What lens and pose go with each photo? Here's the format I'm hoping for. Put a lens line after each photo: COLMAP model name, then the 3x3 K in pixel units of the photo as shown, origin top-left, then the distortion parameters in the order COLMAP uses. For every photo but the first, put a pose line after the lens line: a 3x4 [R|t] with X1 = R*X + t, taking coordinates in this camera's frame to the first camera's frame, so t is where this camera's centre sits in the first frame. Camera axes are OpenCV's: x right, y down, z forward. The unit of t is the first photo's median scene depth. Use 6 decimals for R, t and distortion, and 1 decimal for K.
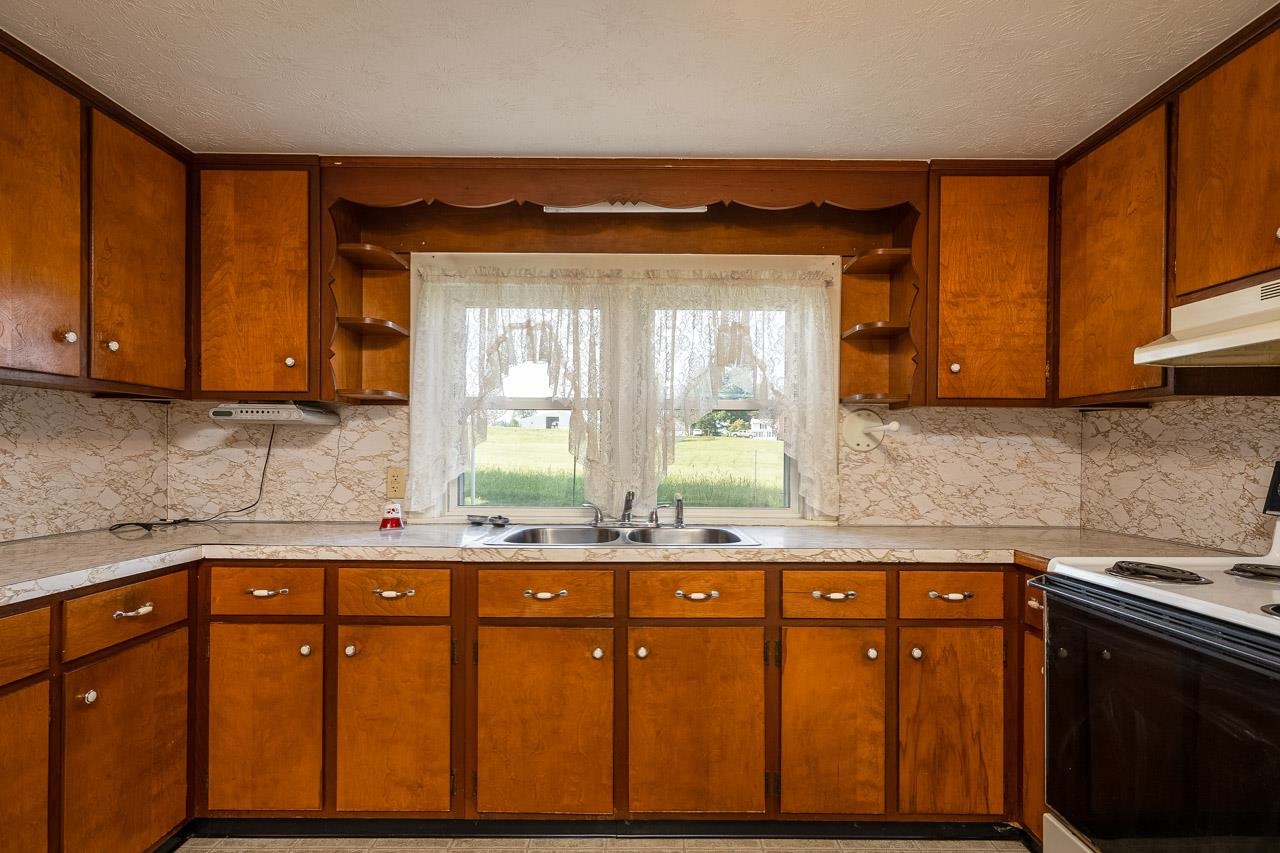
lens RADIAL K [[672.2, 0, 657.7], [0, 672.2, 468.2], [0, 0, 1]] dist [0.007200, 0.002122]
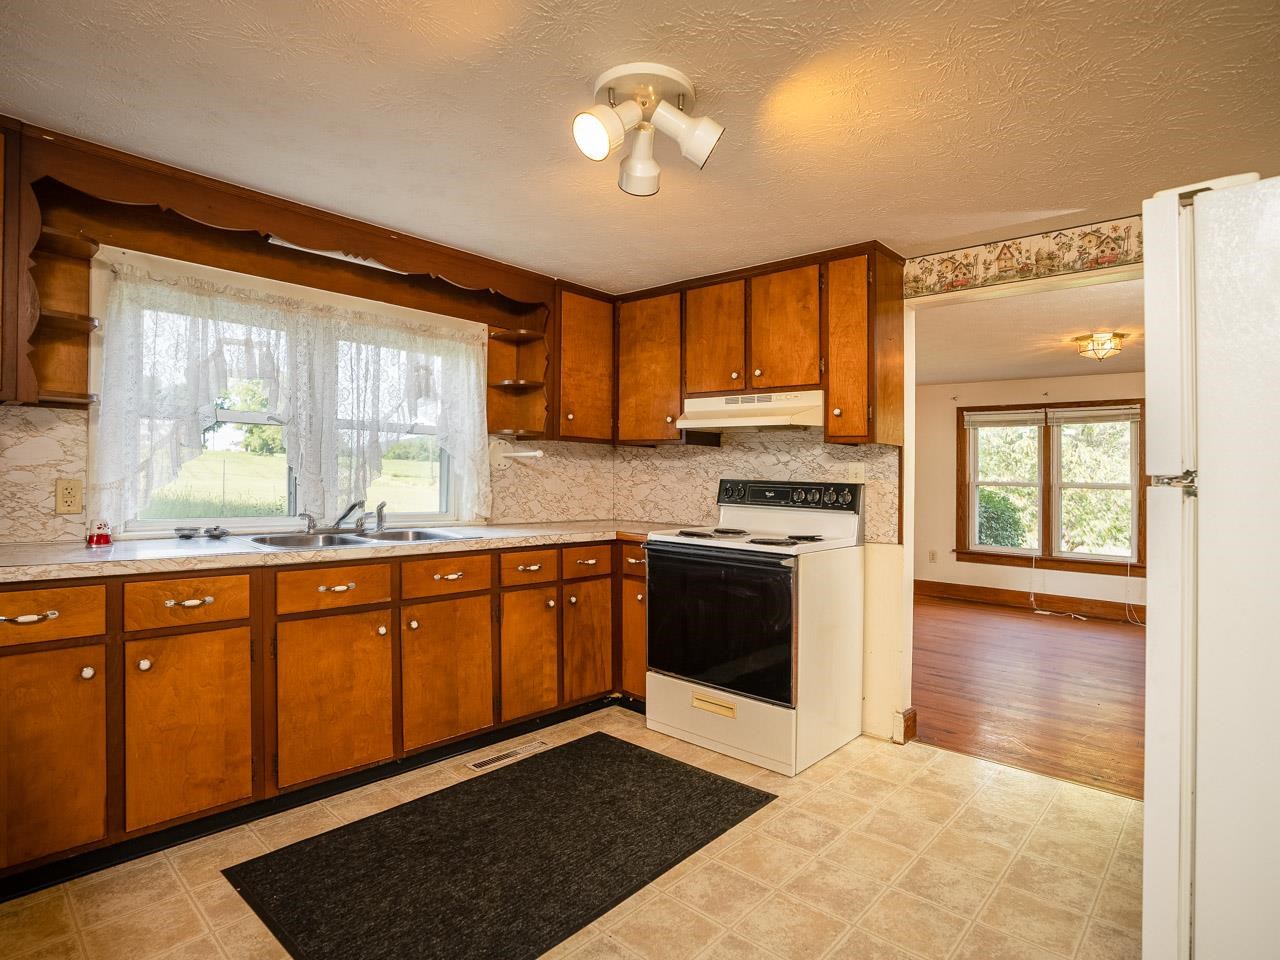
lens RADIAL K [[684.0, 0, 640.0], [0, 684.0, 480.0], [0, 0, 1]] dist [-0.070280, 0.029816]
pose [[0.672132, 0.006140, 0.740406, -0.682824], [-0.002884, 0.999980, -0.005675, 0.003807], [-0.740426, 0.001679, 0.672136, -0.183717]]
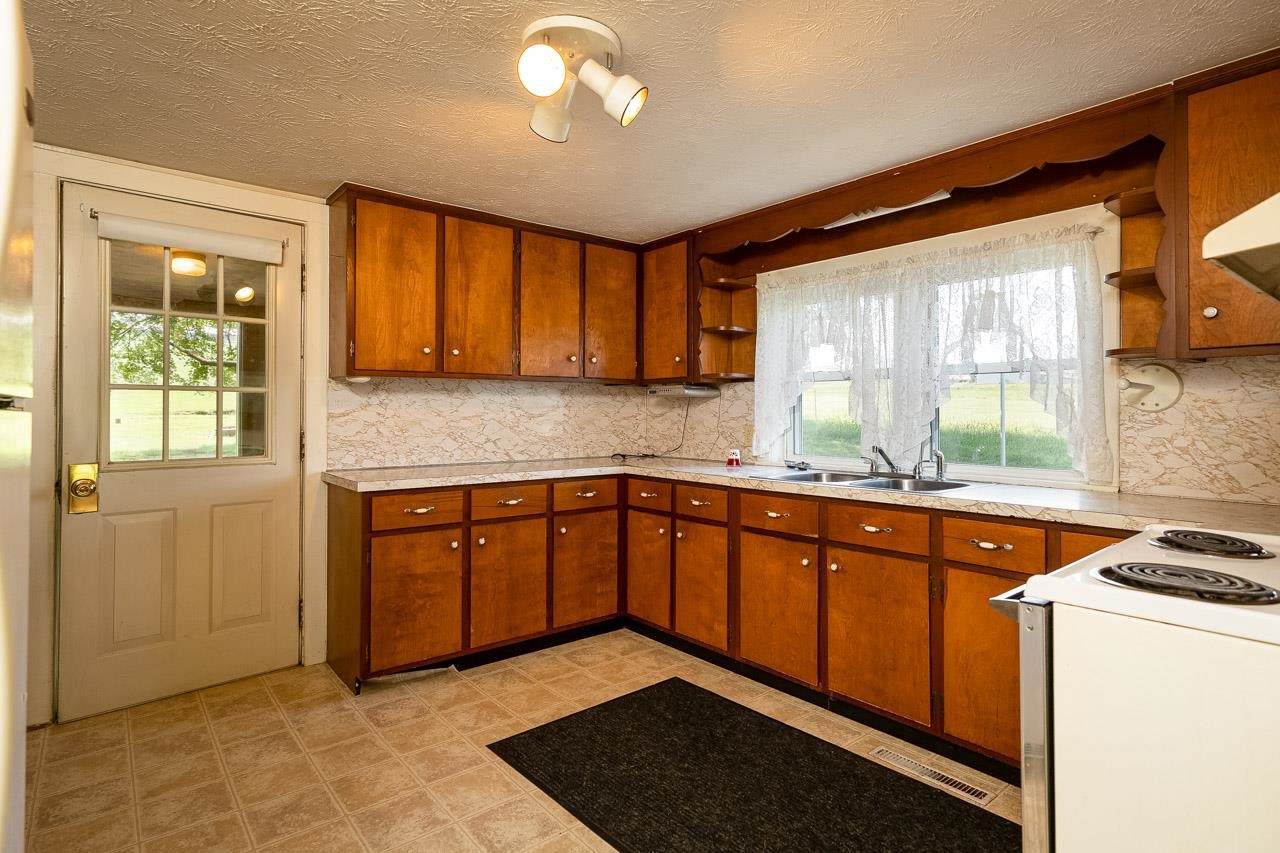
lens RADIAL K [[686.4, 0, 625.6], [0, 686.4, 423.6], [0, 0, 1]] dist [0.043683, 0.000423]
pose [[0.624756, 0.007073, -0.780788, 0.759290], [-0.014072, 0.999899, -0.002202, 0.004187], [0.780693, 0.012363, 0.624792, -0.154159]]
